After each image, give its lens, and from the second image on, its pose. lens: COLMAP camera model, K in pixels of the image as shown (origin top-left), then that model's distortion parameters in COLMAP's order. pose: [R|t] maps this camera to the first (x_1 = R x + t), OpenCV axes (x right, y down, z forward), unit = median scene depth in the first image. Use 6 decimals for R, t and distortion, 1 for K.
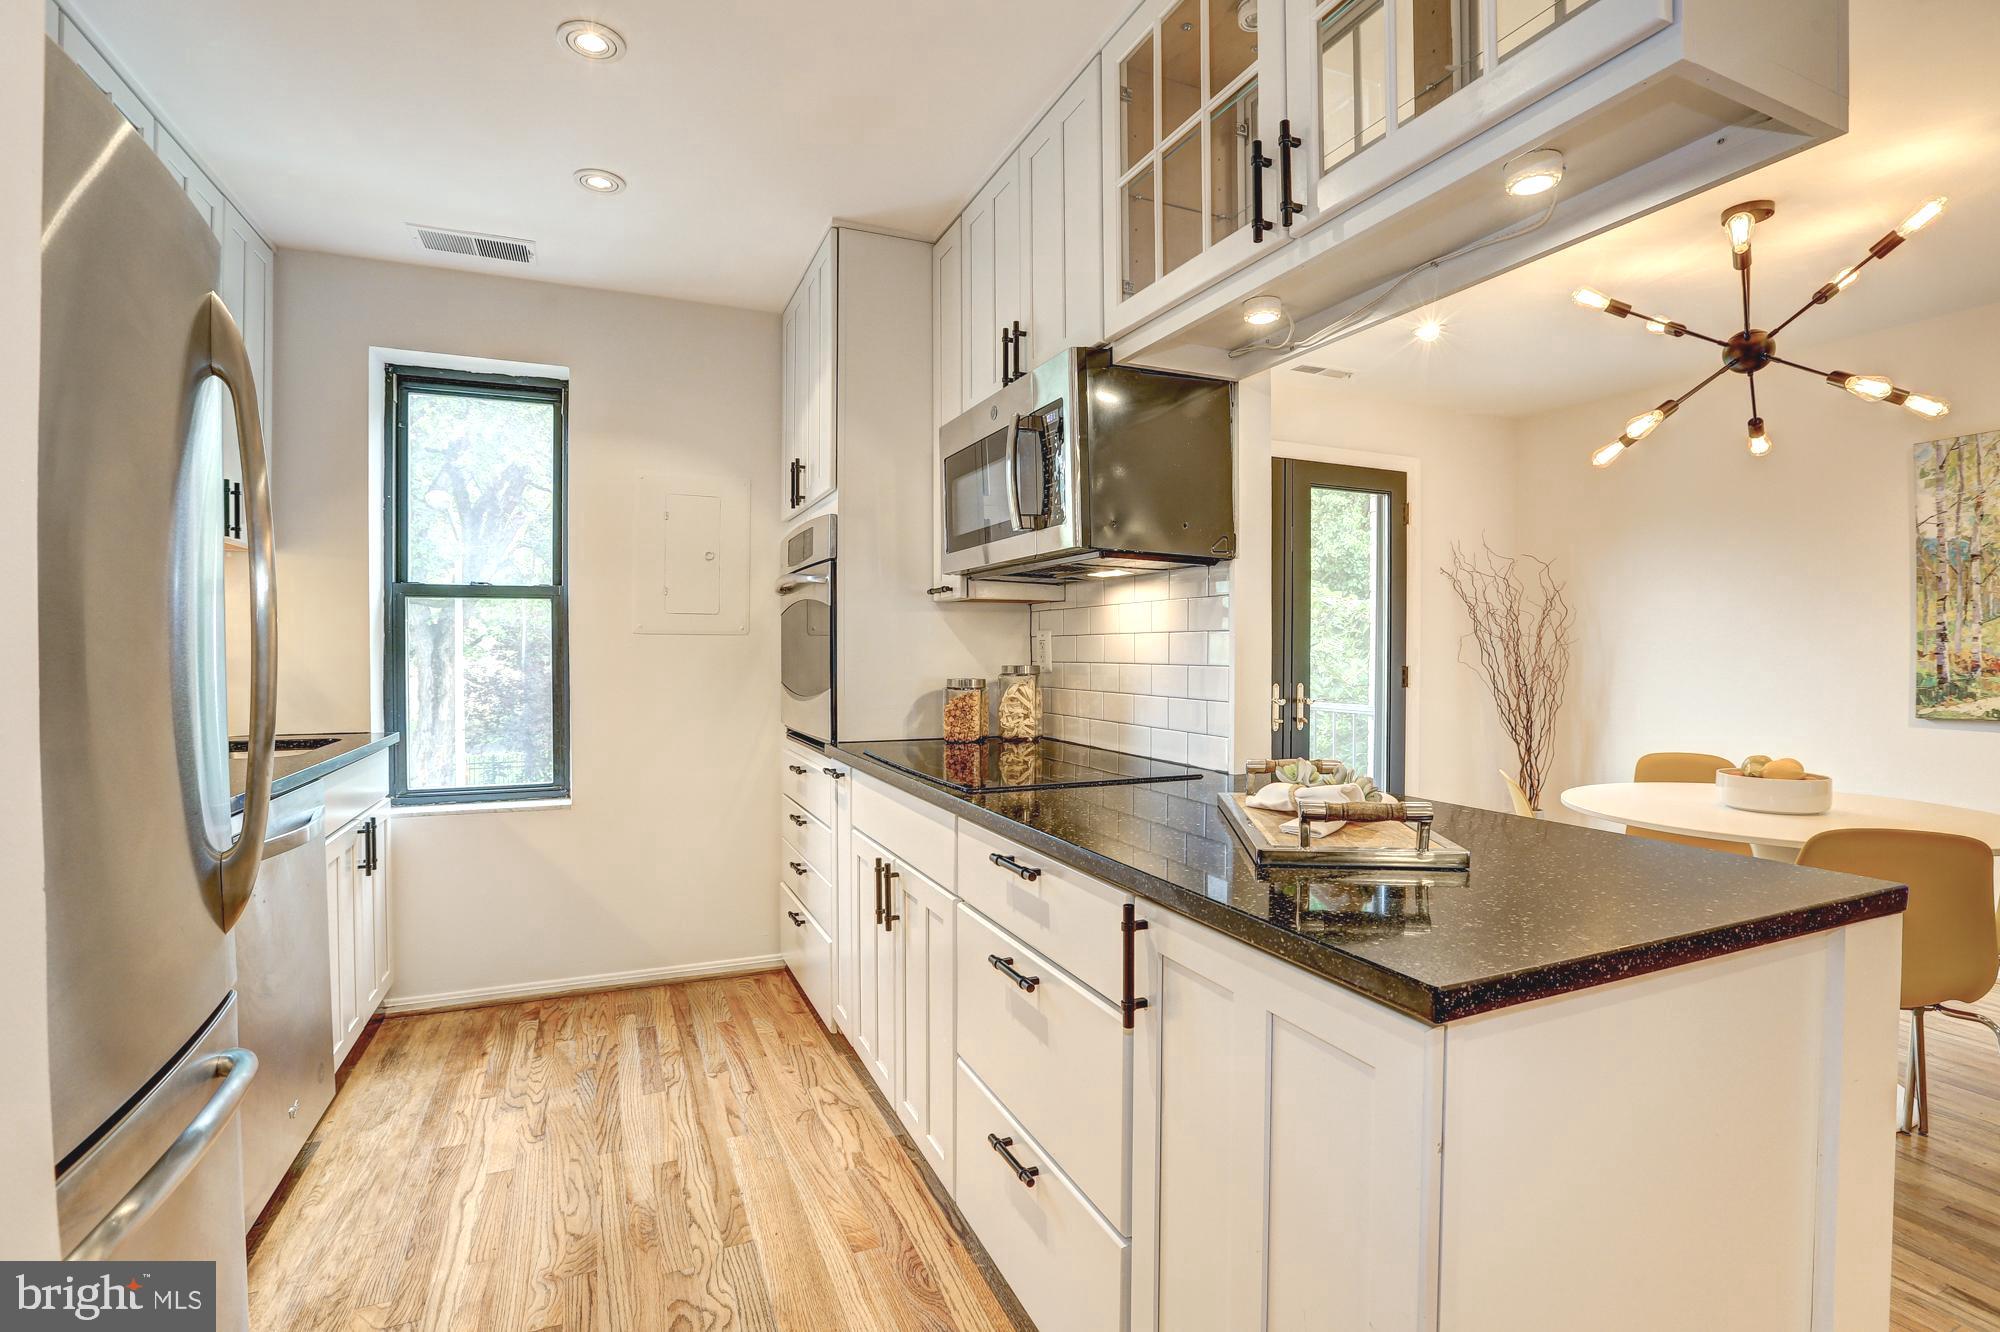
lens RADIAL K [[925.0, 0, 1003.6], [0, 925.0, 661.8], [0, 0, 1]] dist [-0.049338, 0.016609]
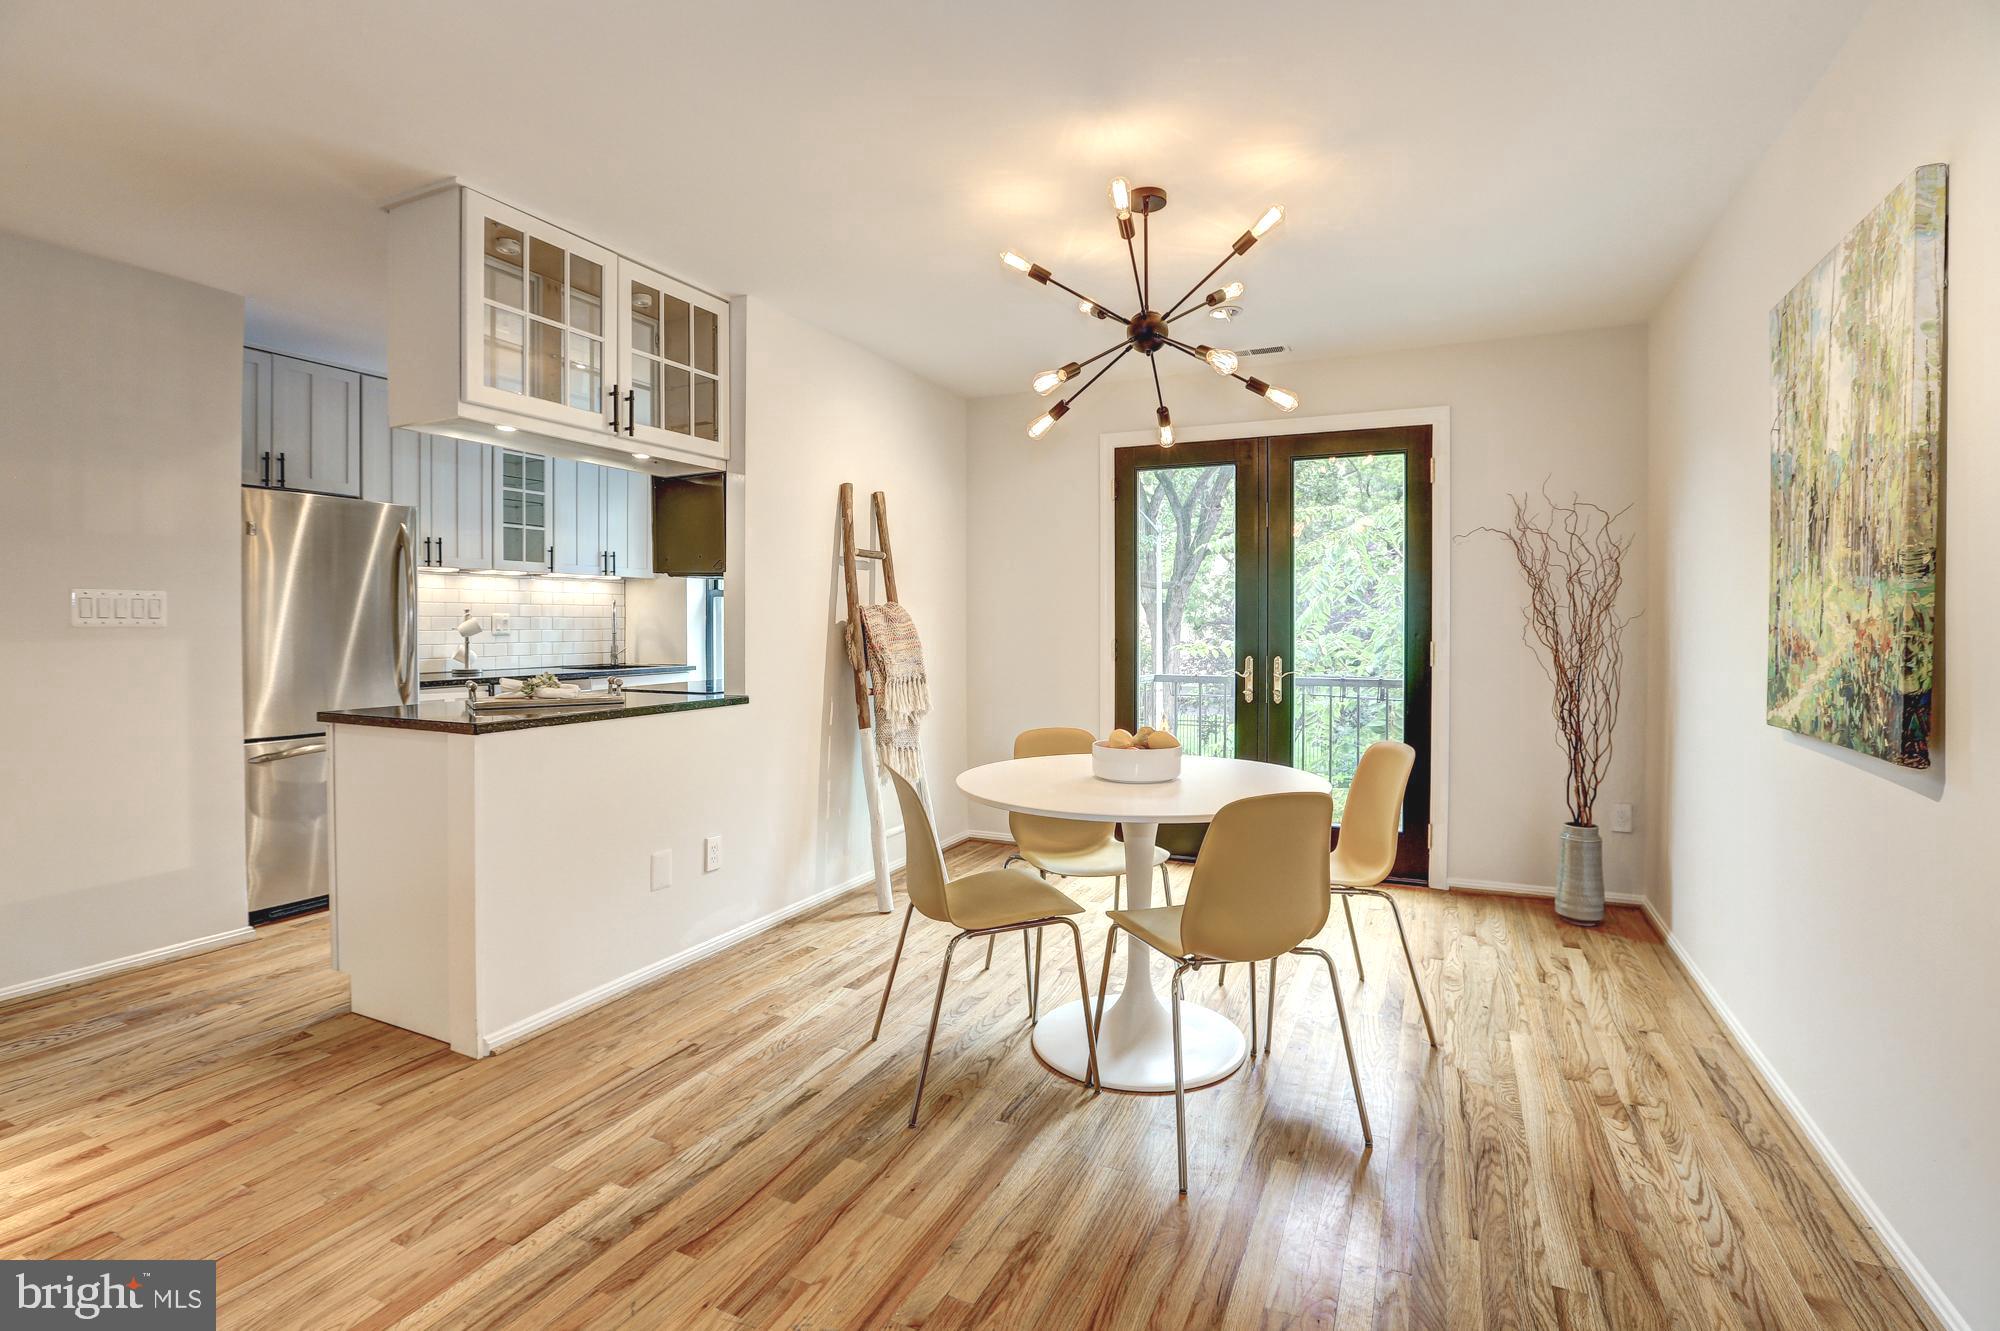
lens RADIAL K [[928.4, 0, 986.8], [0, 928.4, 631.4], [0, 0, 1]] dist [-0.020634, 0.000071]
pose [[0.661211, 0.004977, -0.750184, 1.279907], [-0.009776, 0.999950, -0.001983, 0.000327], [0.750137, 0.008645, 0.661226, 0.137056]]
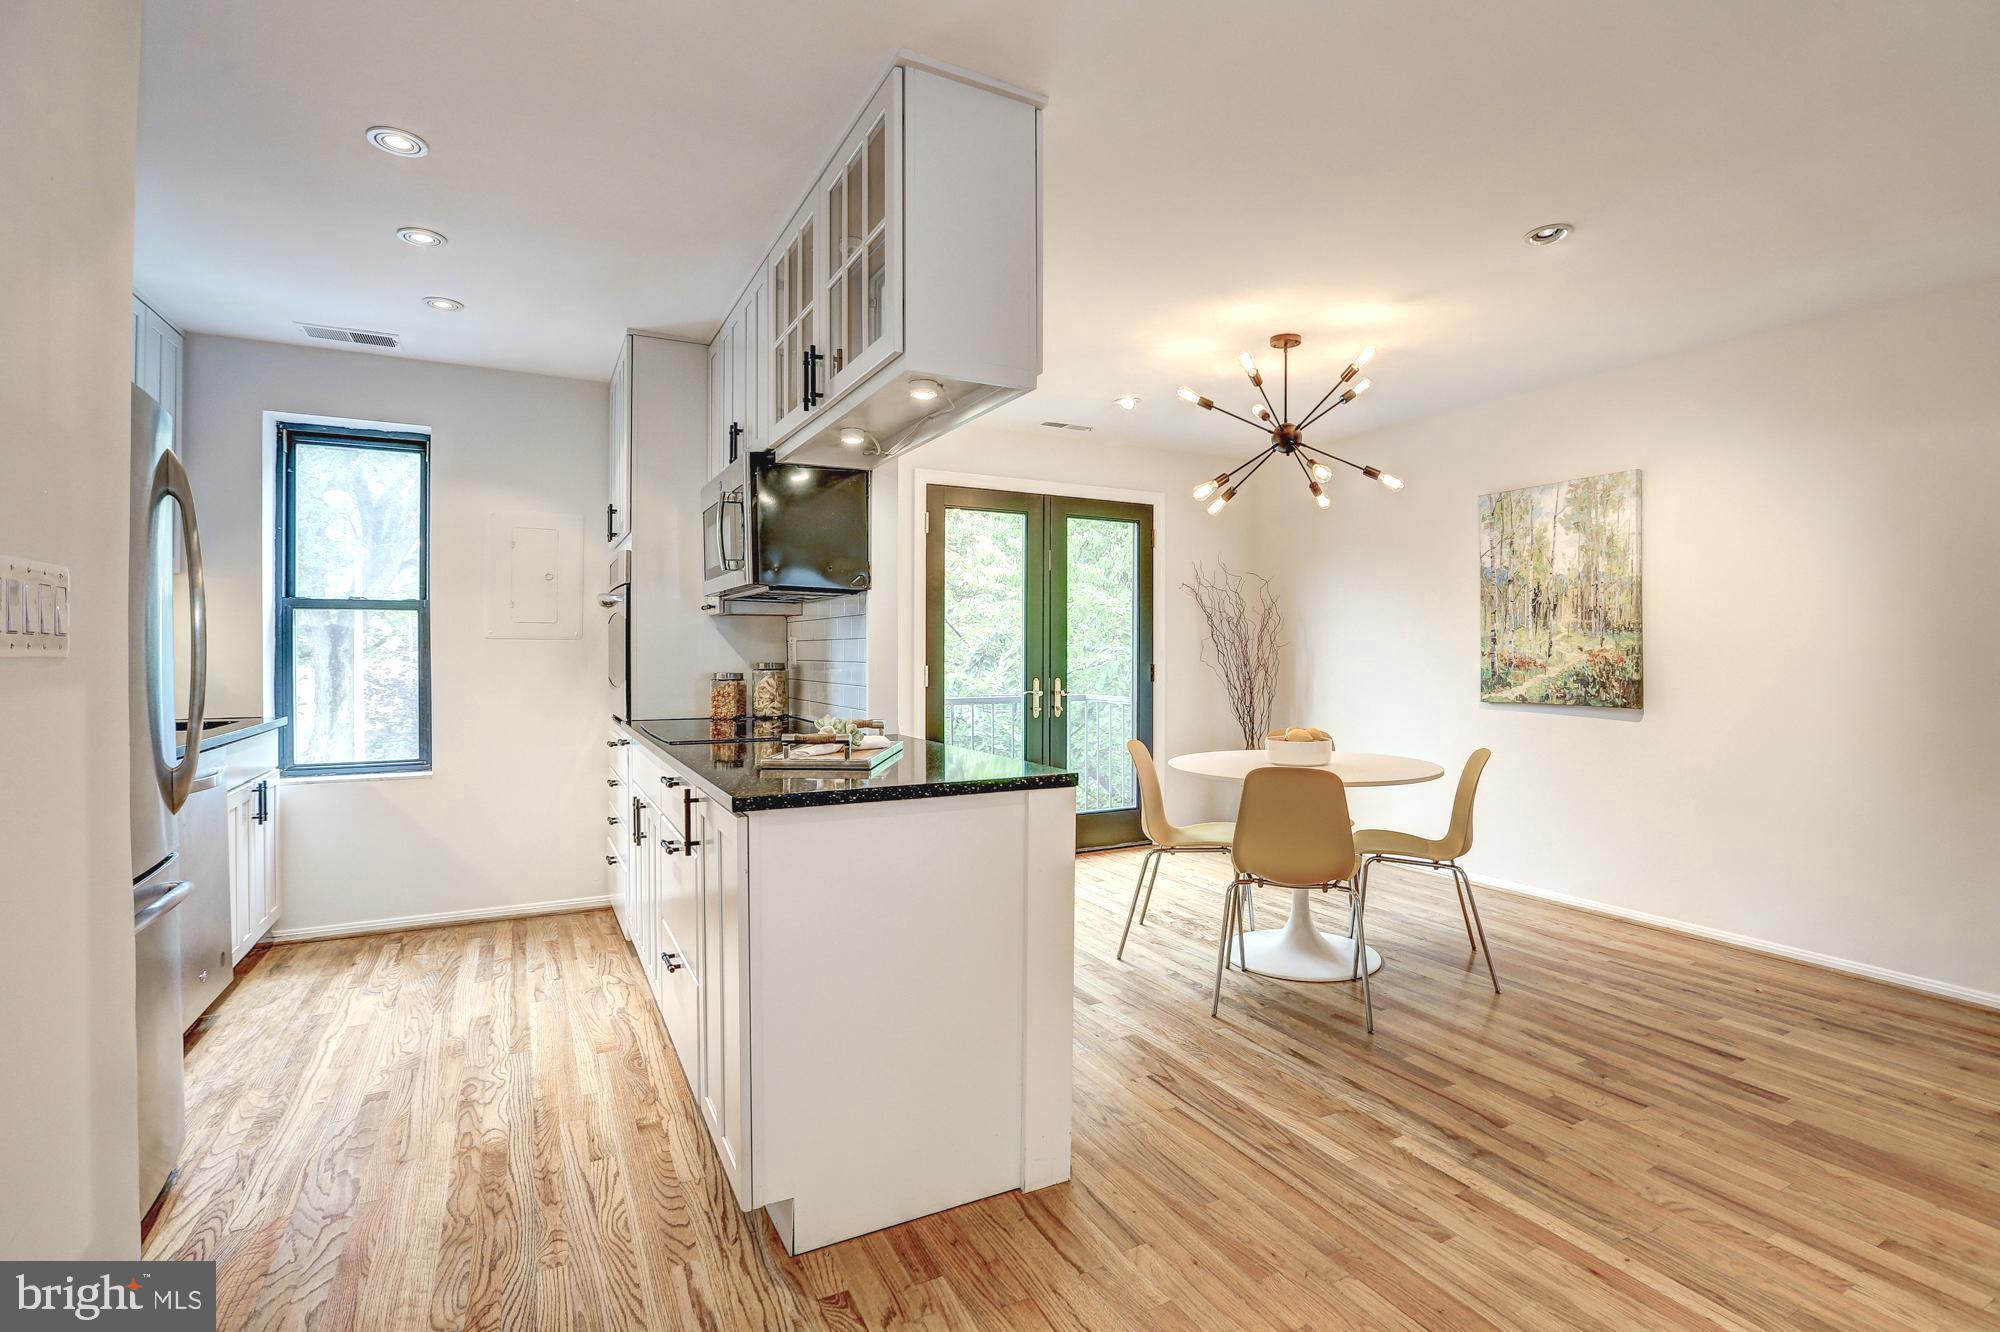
lens RADIAL K [[936.9, 0, 1023.8], [0, 936.9, 653.7], [0, 0, 1]] dist [-0.052694, 0.017572]
pose [[0.996328, -0.001073, 0.085615, 0.248726], [0.001922, 0.999950, -0.009838, 0.004076], [-0.085600, 0.009966, 0.996280, -0.354740]]
